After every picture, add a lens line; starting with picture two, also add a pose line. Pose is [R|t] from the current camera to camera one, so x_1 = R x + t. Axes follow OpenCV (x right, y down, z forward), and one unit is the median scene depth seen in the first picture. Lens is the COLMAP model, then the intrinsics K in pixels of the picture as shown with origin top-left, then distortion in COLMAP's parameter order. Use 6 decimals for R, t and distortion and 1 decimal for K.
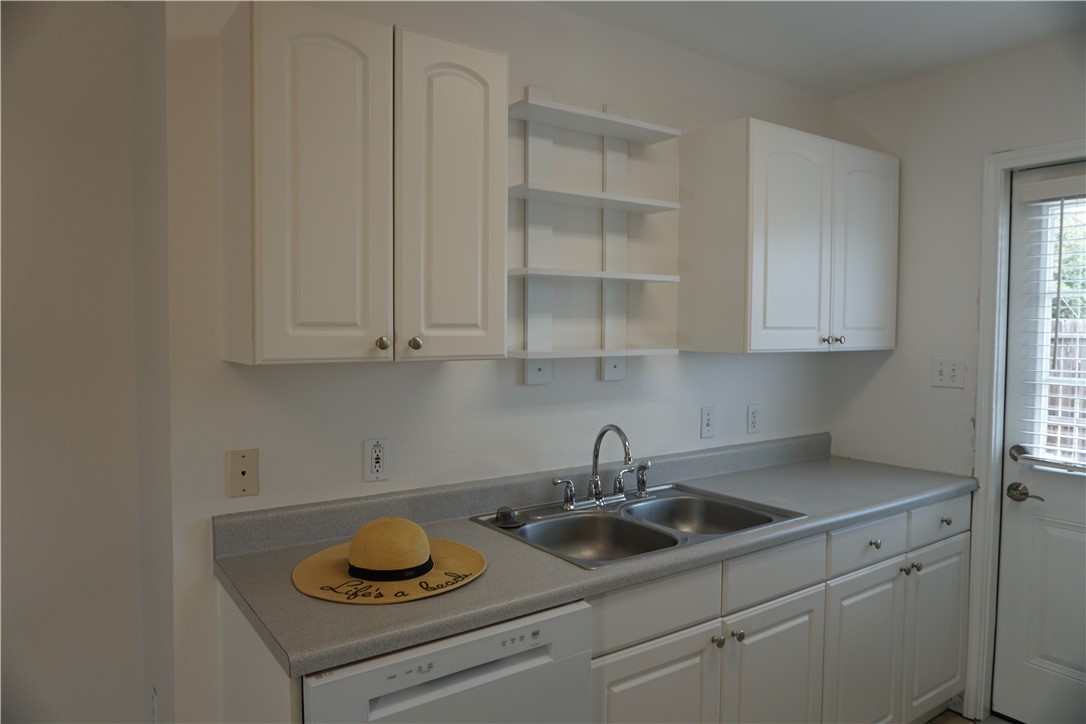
lens RADIAL K [[719.6, 0, 542.0], [0, 719.6, 366.3], [0, 0, 1]] dist [-0.056234, 0.041577]
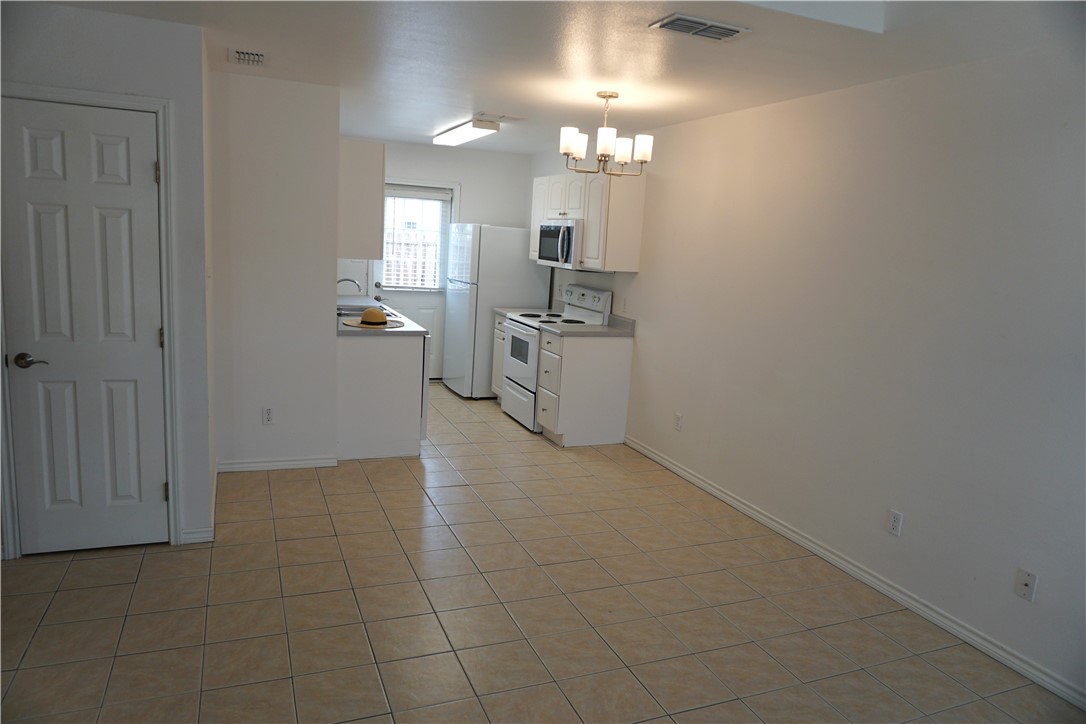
lens RADIAL K [[719.6, 0, 542.0], [0, 719.6, 366.3], [0, 0, 1]] dist [-0.056234, 0.041577]
pose [[0.214968, -0.154708, 0.964289, -2.581012], [-0.012833, 0.986840, 0.161187, -0.033760], [-0.976537, -0.047025, 0.210154, -0.341911]]
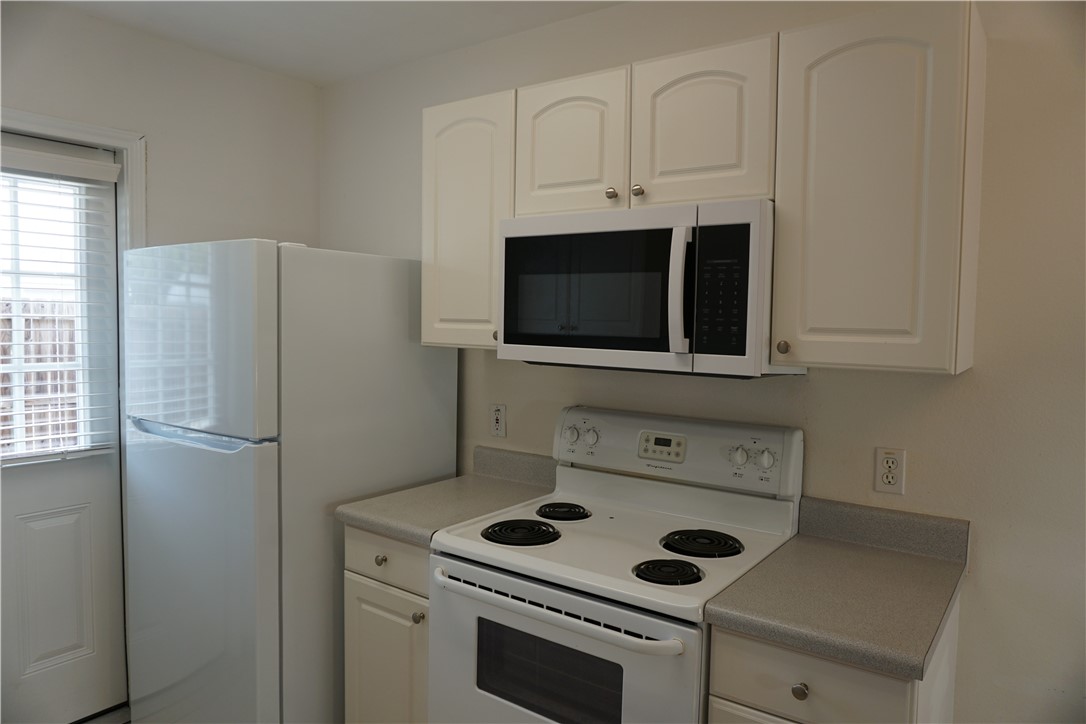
lens RADIAL K [[719.6, 0, 542.0], [0, 719.6, 366.3], [0, 0, 1]] dist [-0.056234, 0.041577]
pose [[-0.327976, -0.063802, 0.942529, -0.384196], [0.029884, 0.996517, 0.077855, -0.033697], [-0.944213, 0.053701, -0.324927, 0.657911]]
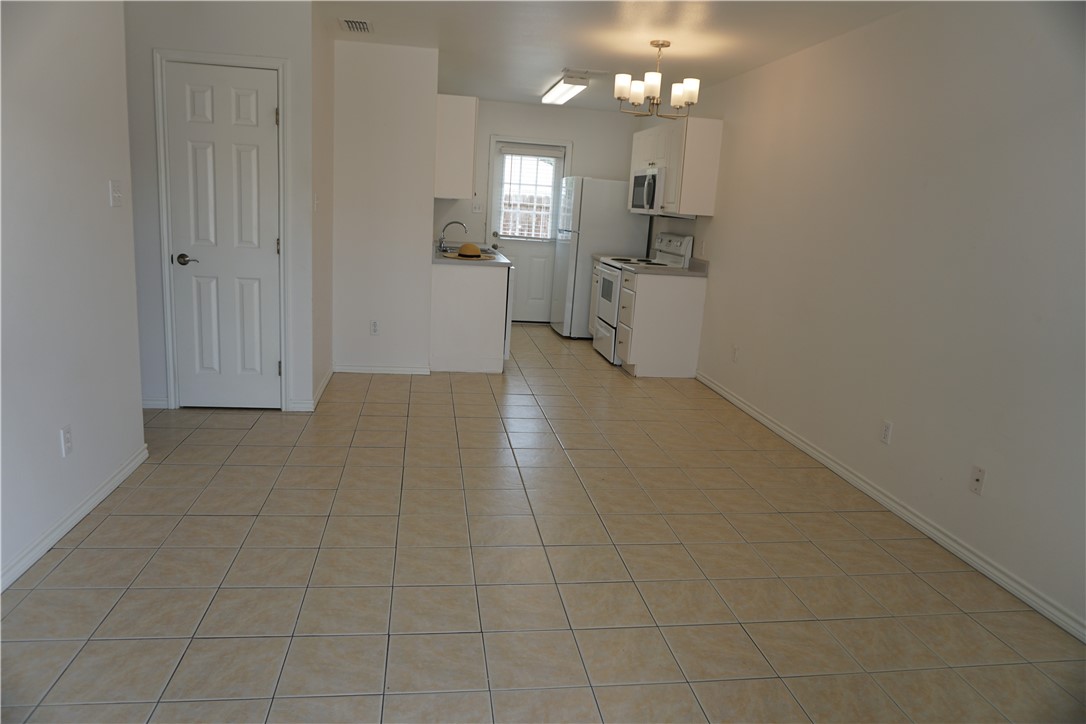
lens RADIAL K [[719.6, 0, 542.0], [0, 719.6, 366.3], [0, 0, 1]] dist [-0.056234, 0.041577]
pose [[0.439667, -0.164383, 0.882990, -2.774740], [-0.020294, 0.981040, 0.192741, 0.103367], [-0.897932, -0.102661, 0.427995, -0.797110]]
